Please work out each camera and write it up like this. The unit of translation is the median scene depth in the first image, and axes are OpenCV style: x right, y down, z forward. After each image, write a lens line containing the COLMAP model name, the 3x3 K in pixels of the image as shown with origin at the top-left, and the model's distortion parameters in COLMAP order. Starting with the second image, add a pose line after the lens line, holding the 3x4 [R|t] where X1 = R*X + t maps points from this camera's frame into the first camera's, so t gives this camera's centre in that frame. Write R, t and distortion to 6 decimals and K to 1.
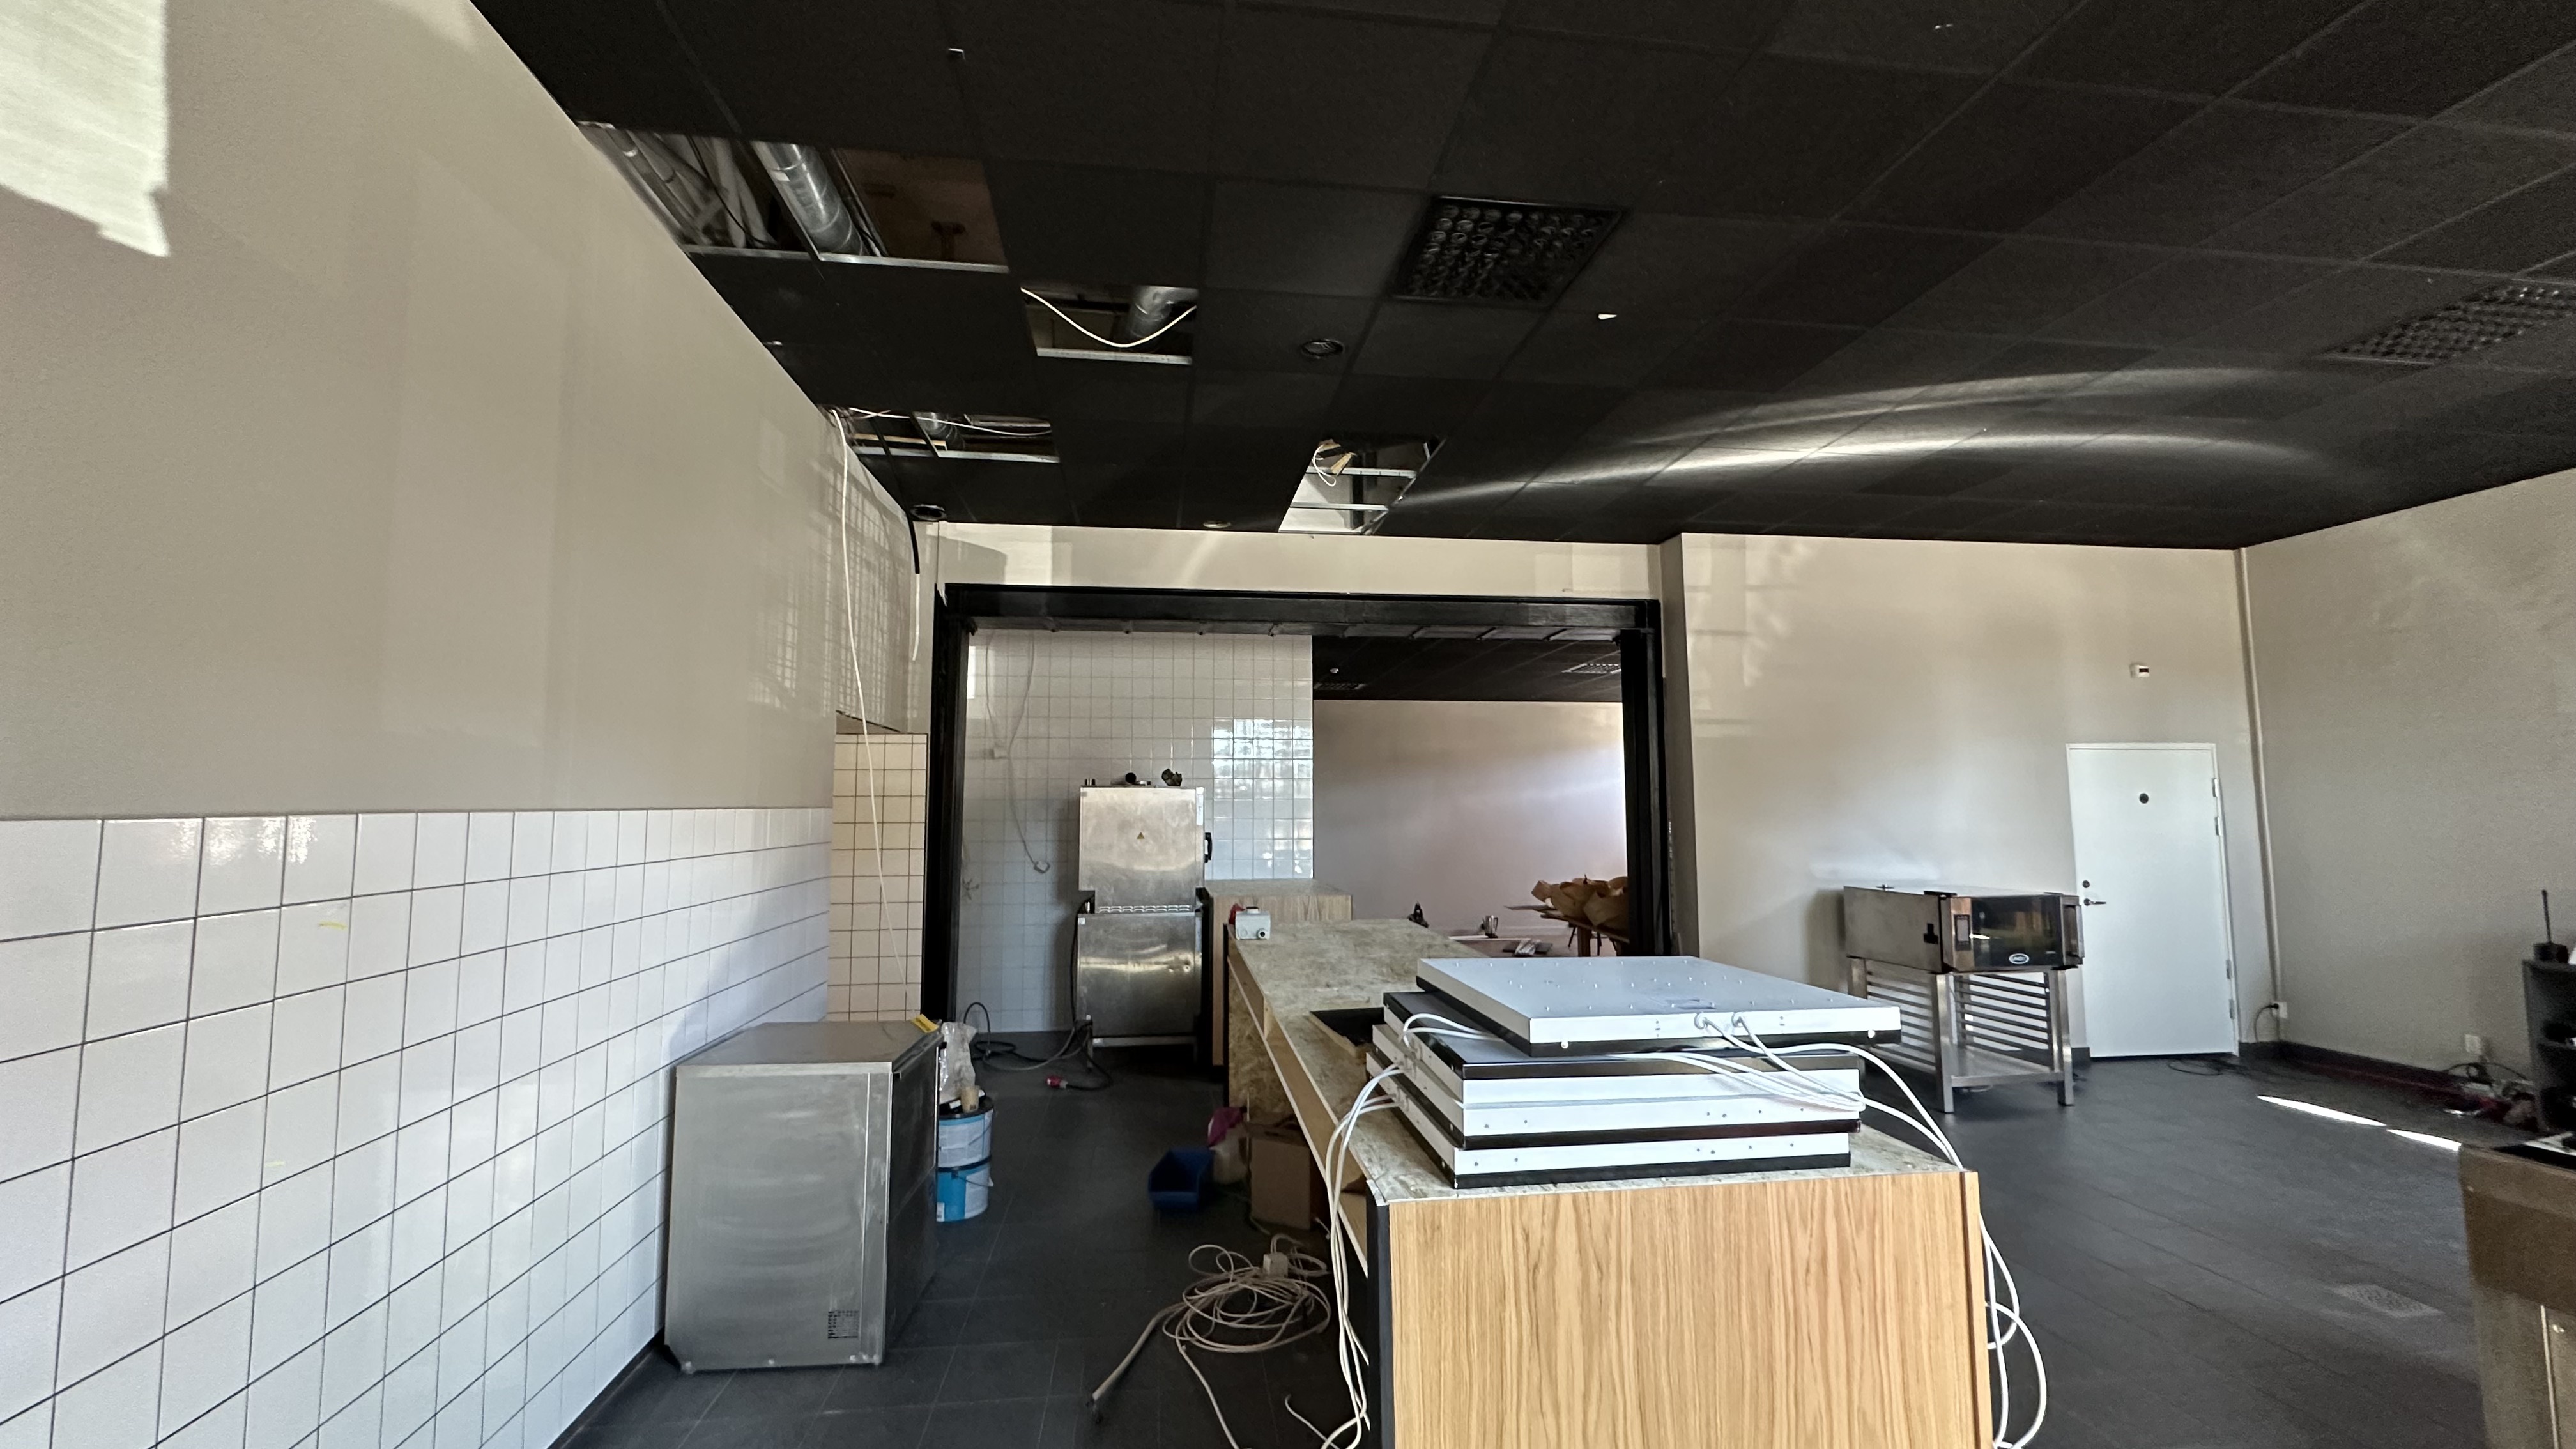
lens RADIAL K [[1032.4, 0, 1288.9], [0, 1032.4, 728.4], [0, 0, 1]] dist [-0.000294, -0.000030]
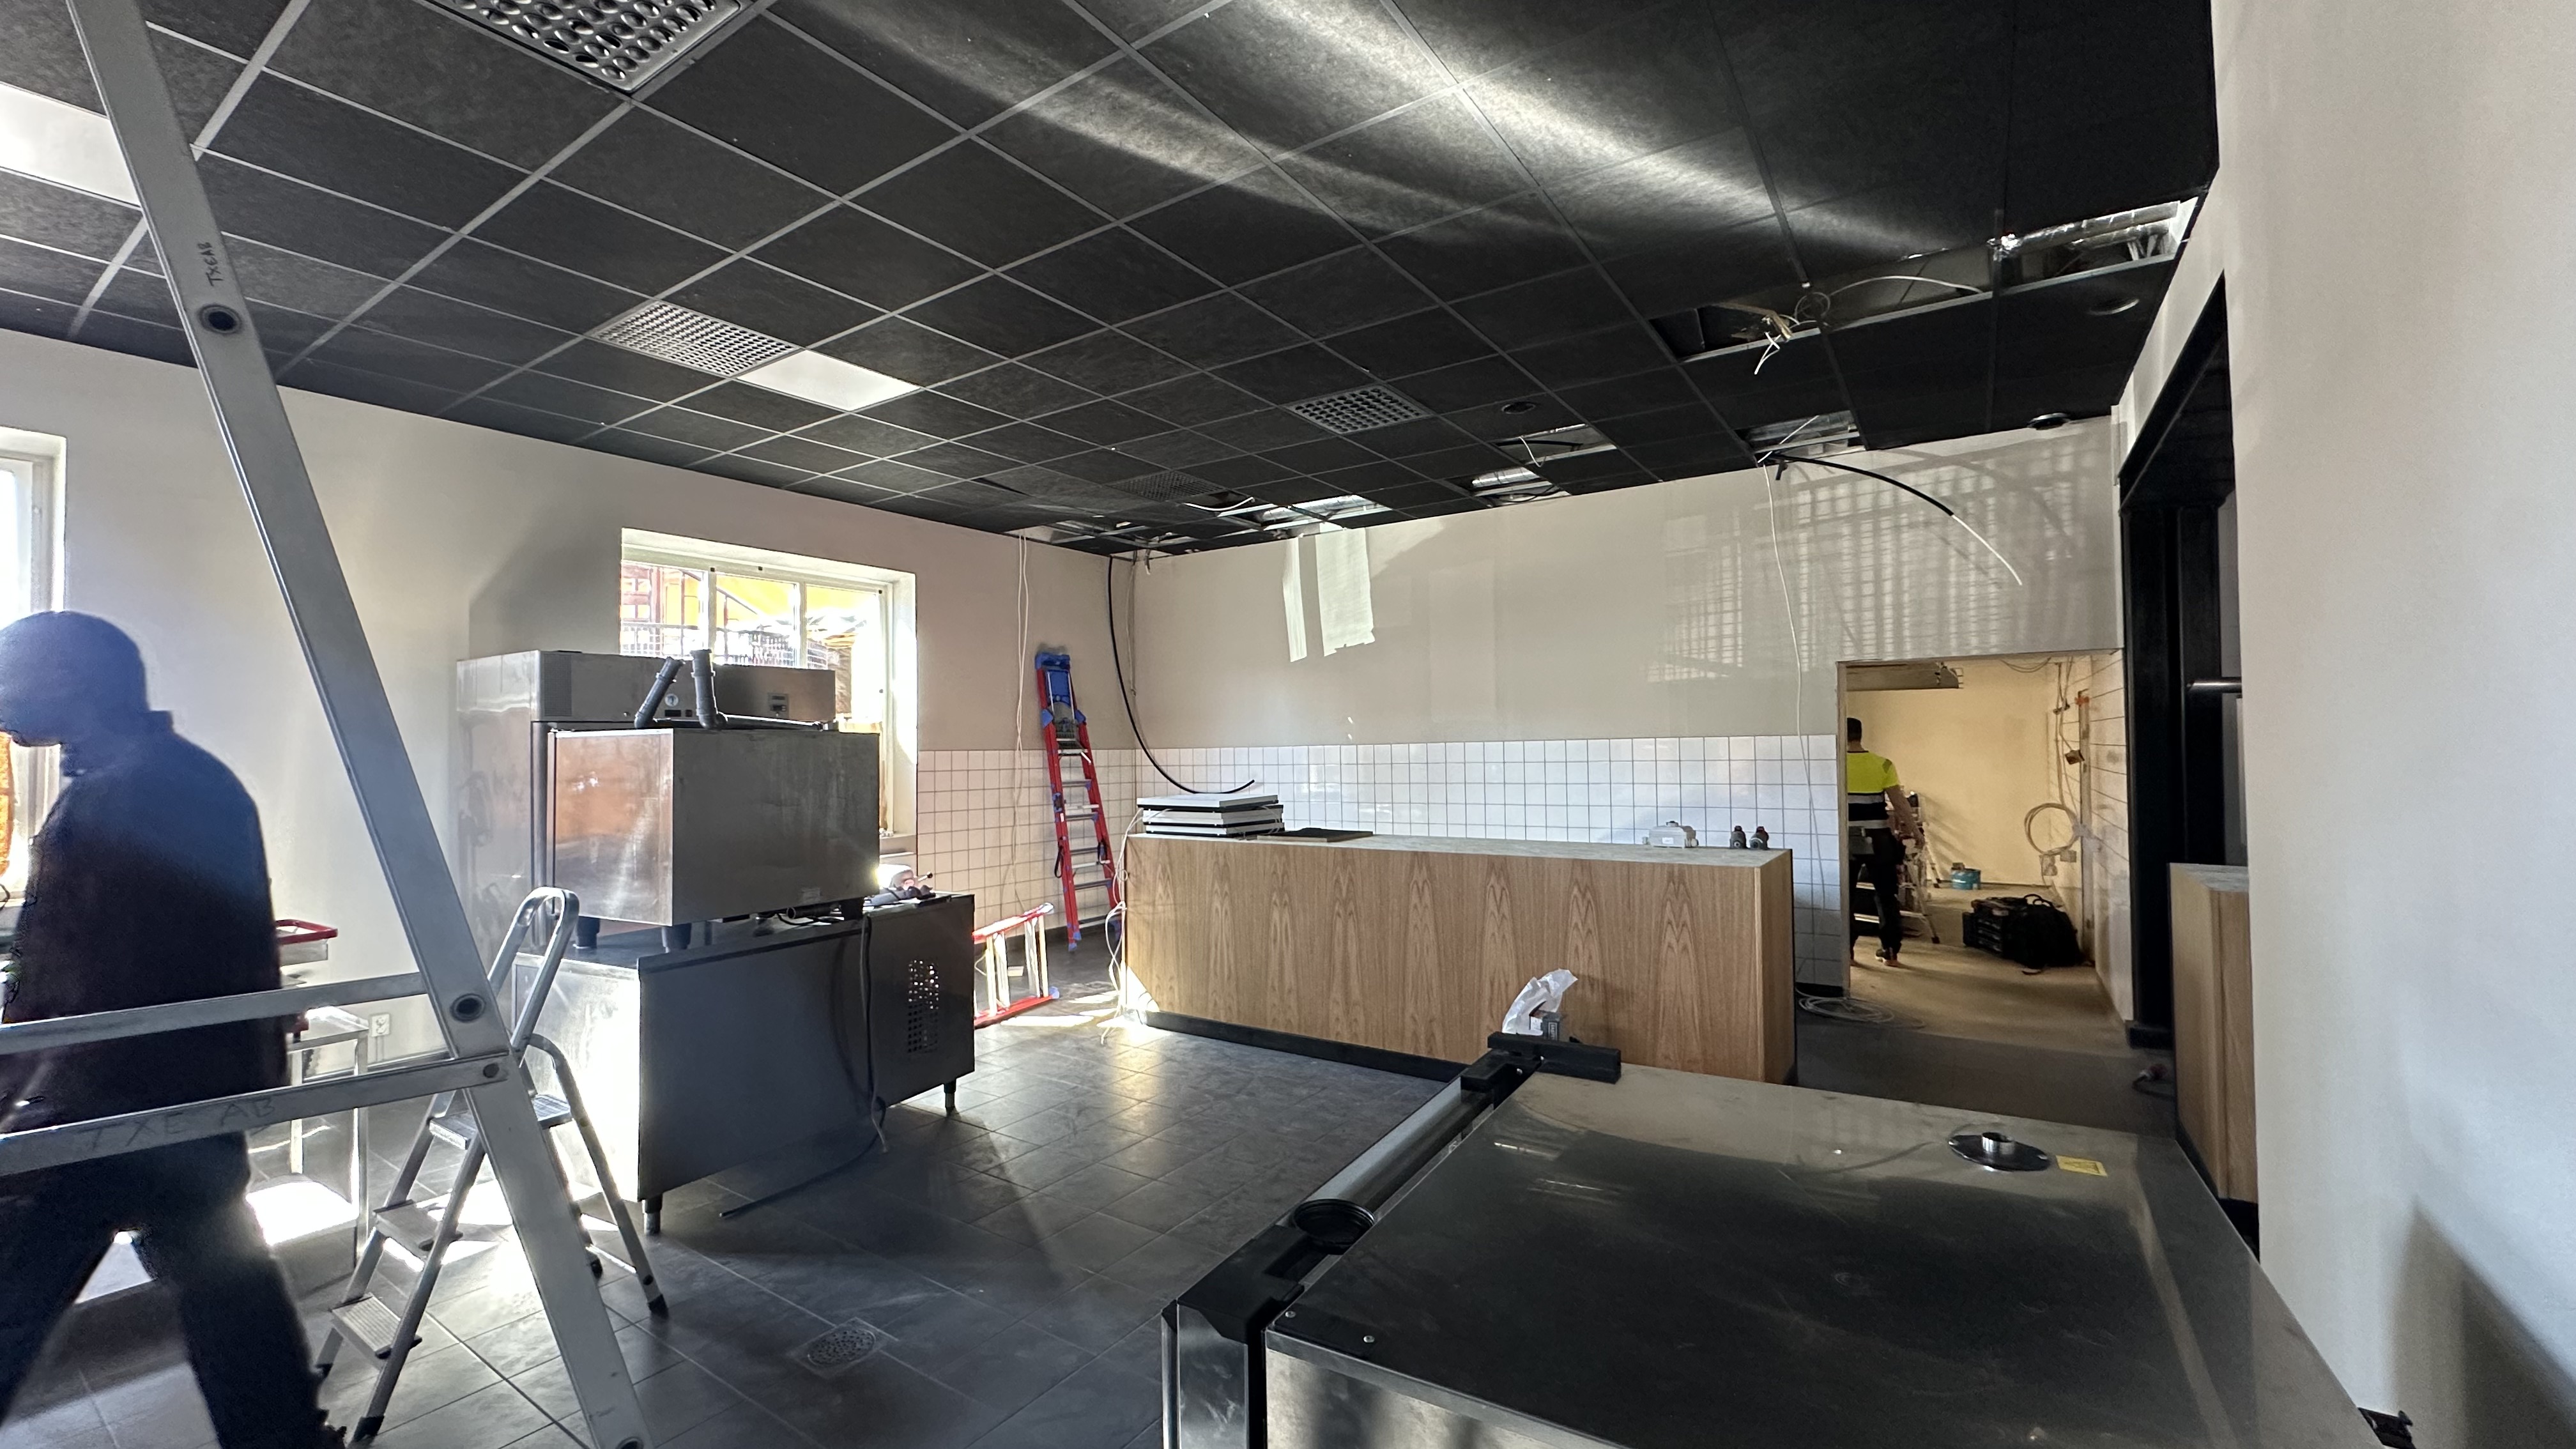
lens RADIAL K [[1032.4, 0, 1285.5], [0, 1032.4, 724.4], [0, 0, 1]] dist [-0.000294, -0.000030]
pose [[-0.663086, -0.012134, -0.748445, 2.278229], [0.066839, 0.994915, -0.075346, 0.247115], [0.745554, -0.099986, -0.658903, 2.906635]]
